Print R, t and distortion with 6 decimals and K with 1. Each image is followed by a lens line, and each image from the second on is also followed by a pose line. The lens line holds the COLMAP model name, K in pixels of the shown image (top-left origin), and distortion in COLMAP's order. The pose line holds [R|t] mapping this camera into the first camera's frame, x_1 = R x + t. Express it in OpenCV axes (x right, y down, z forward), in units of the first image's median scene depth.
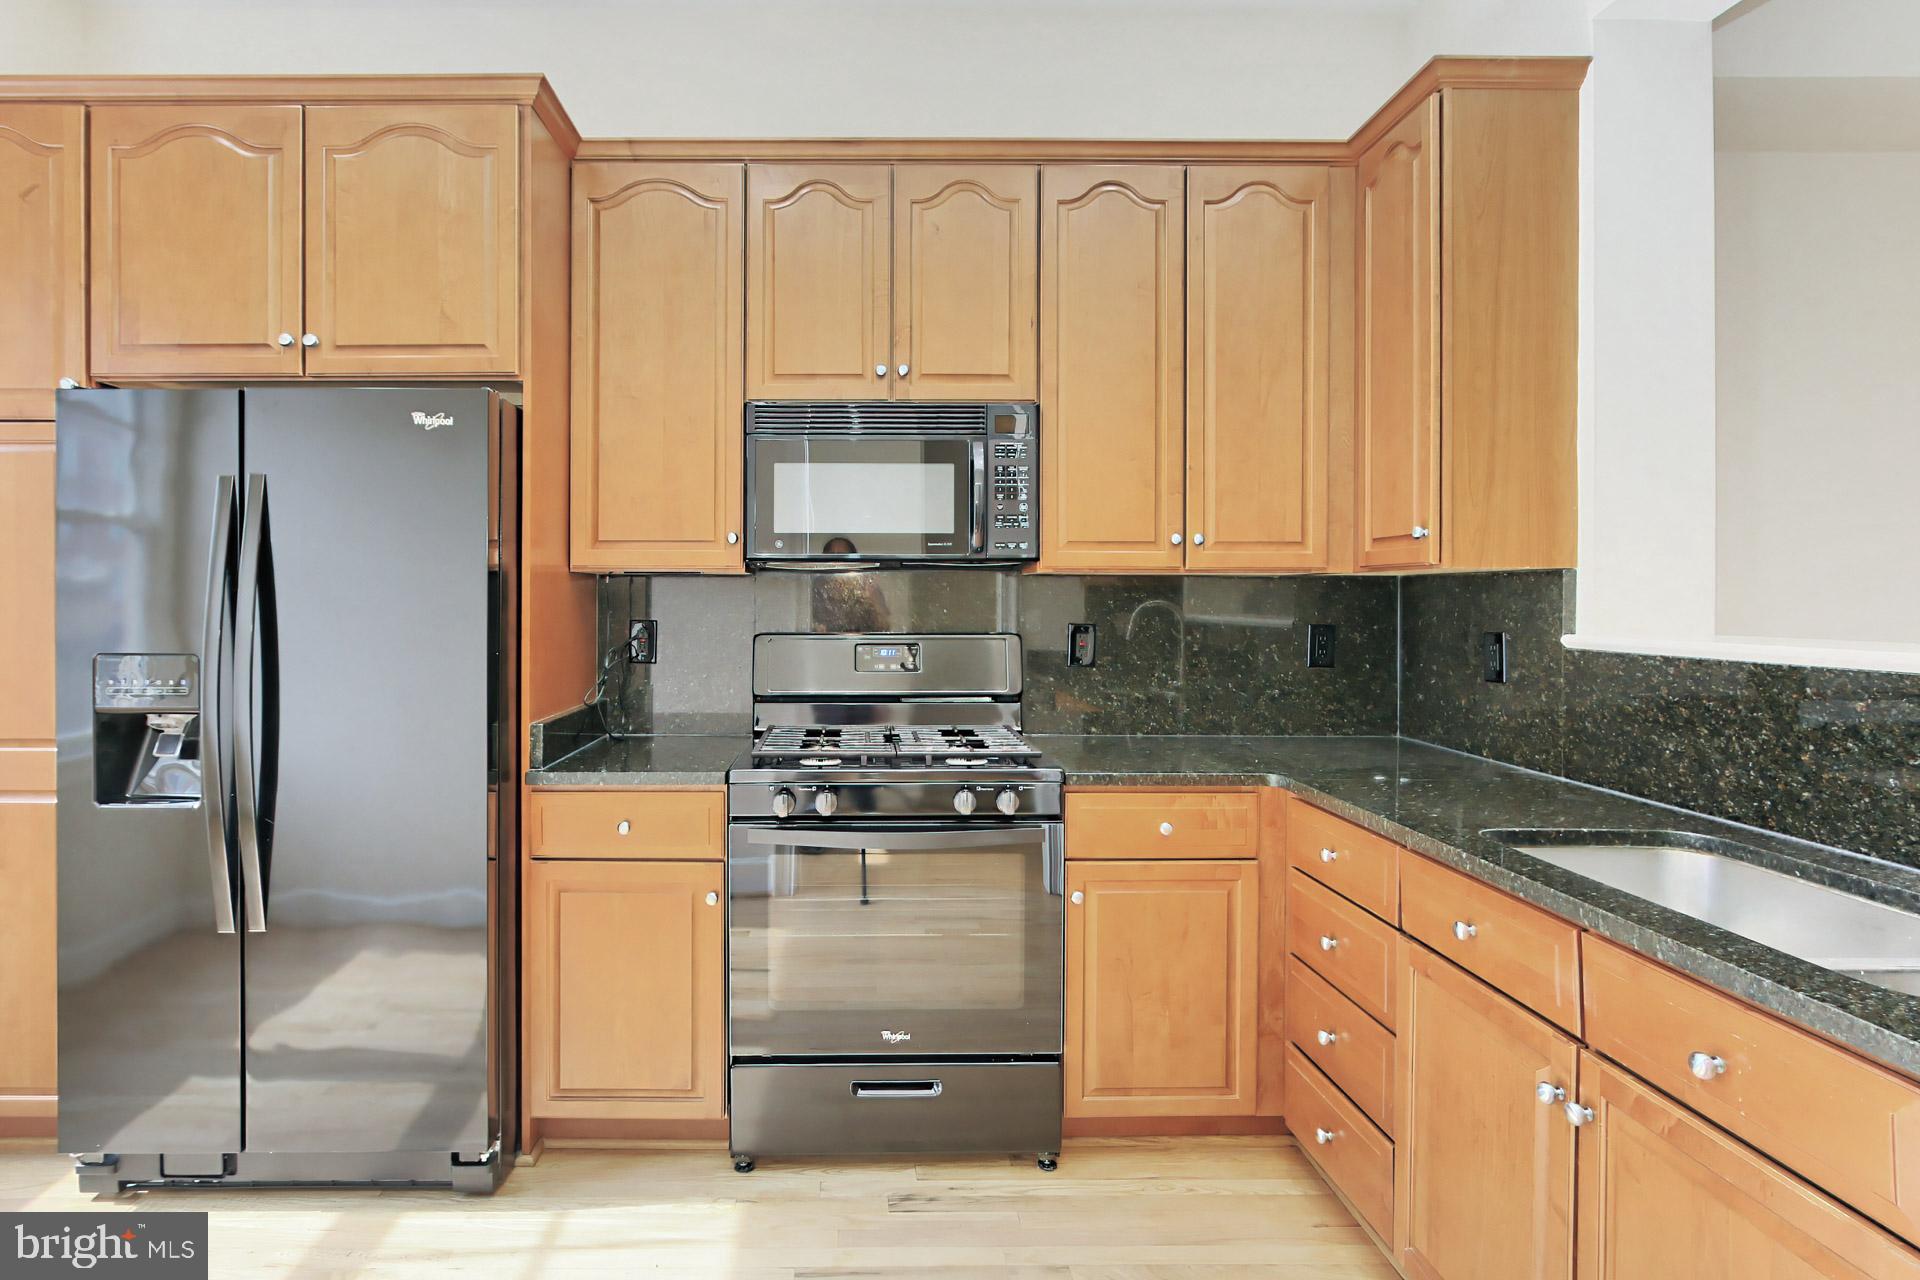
lens RADIAL K [[1031.9, 0, 969.3], [0, 1031.9, 602.1], [0, 0, 1]] dist [-0.002986, -0.000692]
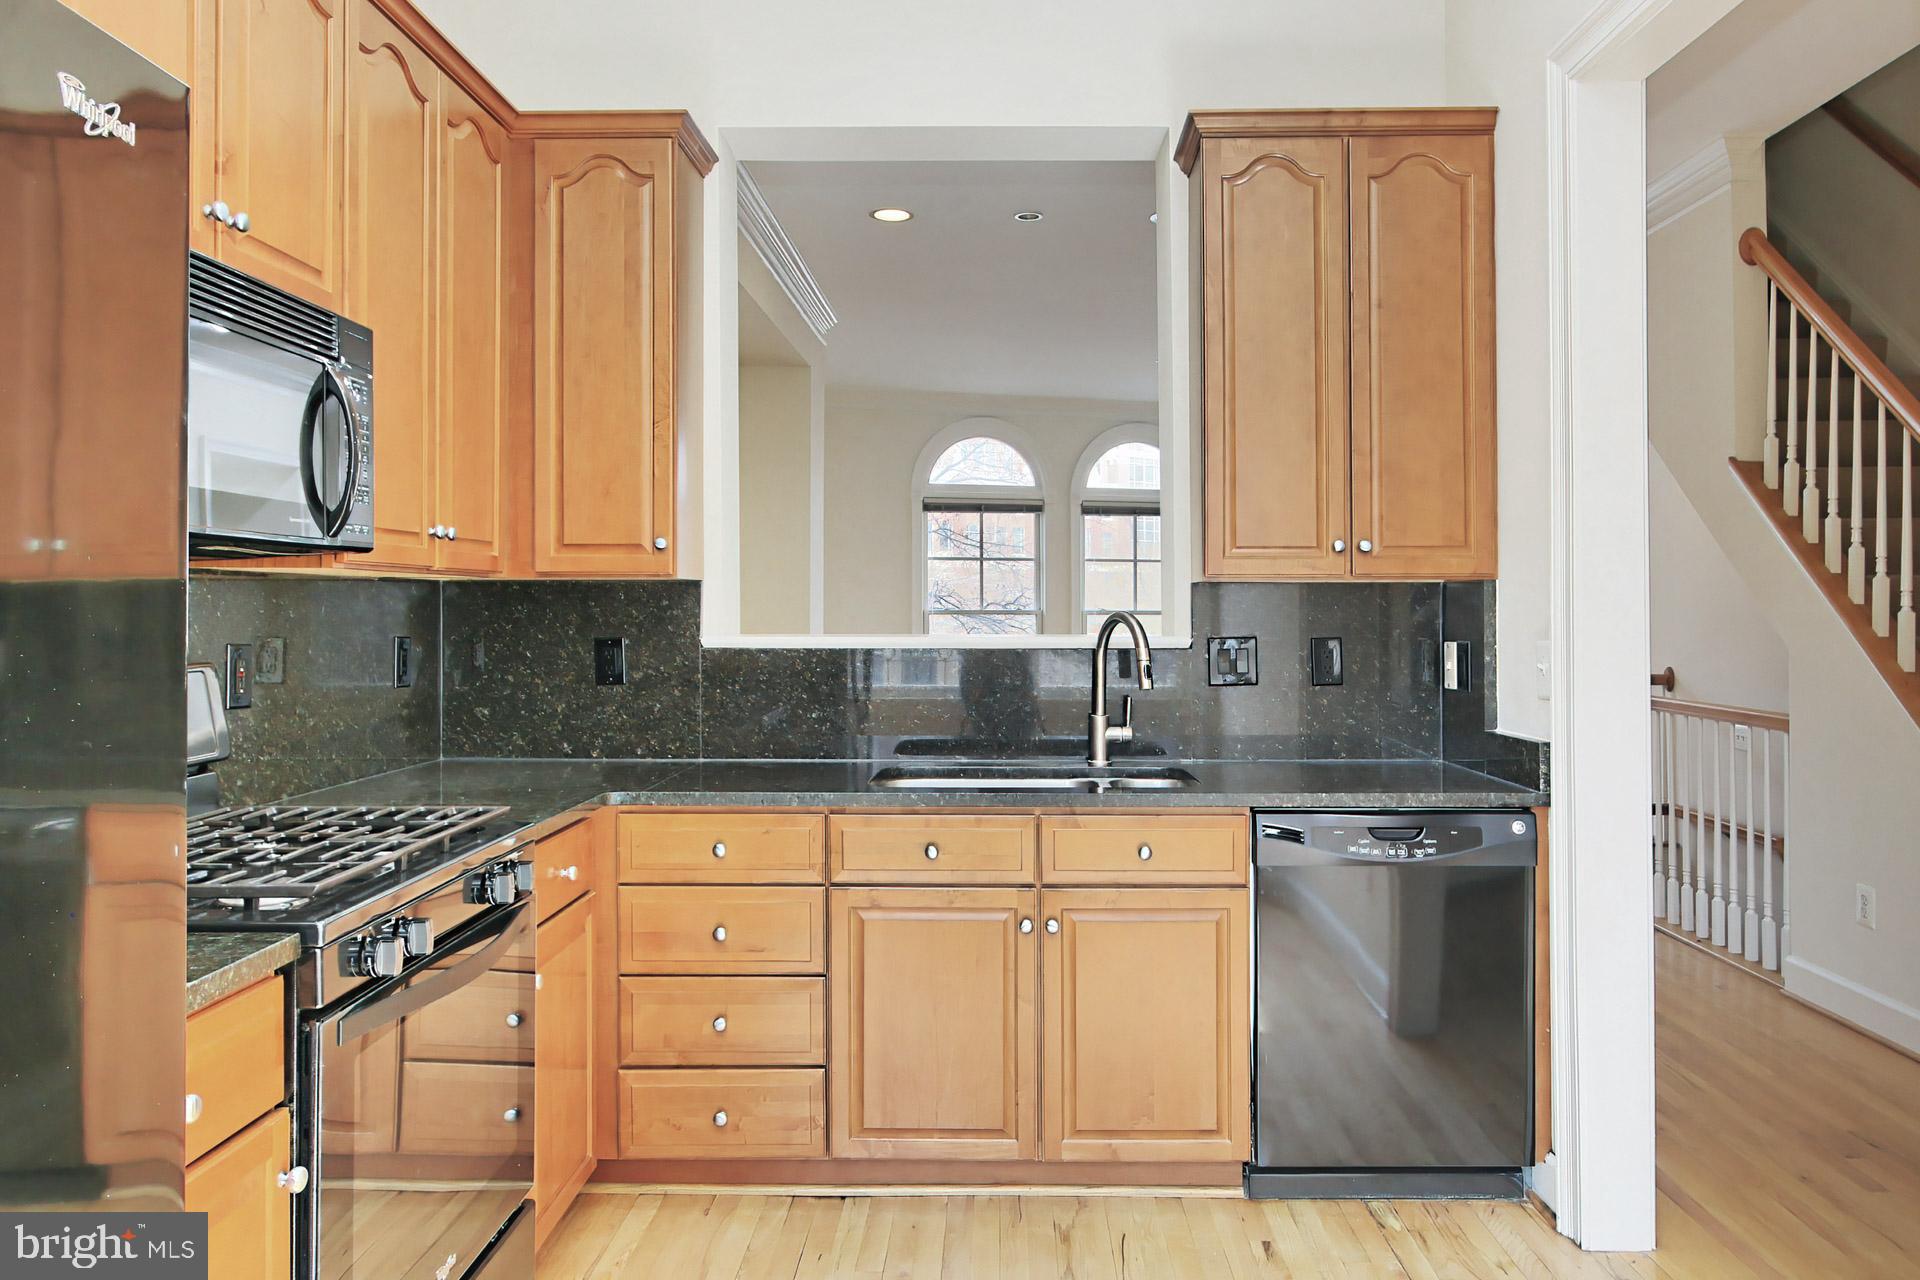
lens RADIAL K [[1361.3, 0, 970.0], [0, 1361.3, 570.2], [0, 0, 1]] dist [-0.007116, -0.002739]
pose [[0.030354, 0.022942, 0.999276, -0.954337], [-0.000109, 0.999737, -0.022950, -0.008231], [-0.999539, 0.000588, 0.030348, 0.640596]]
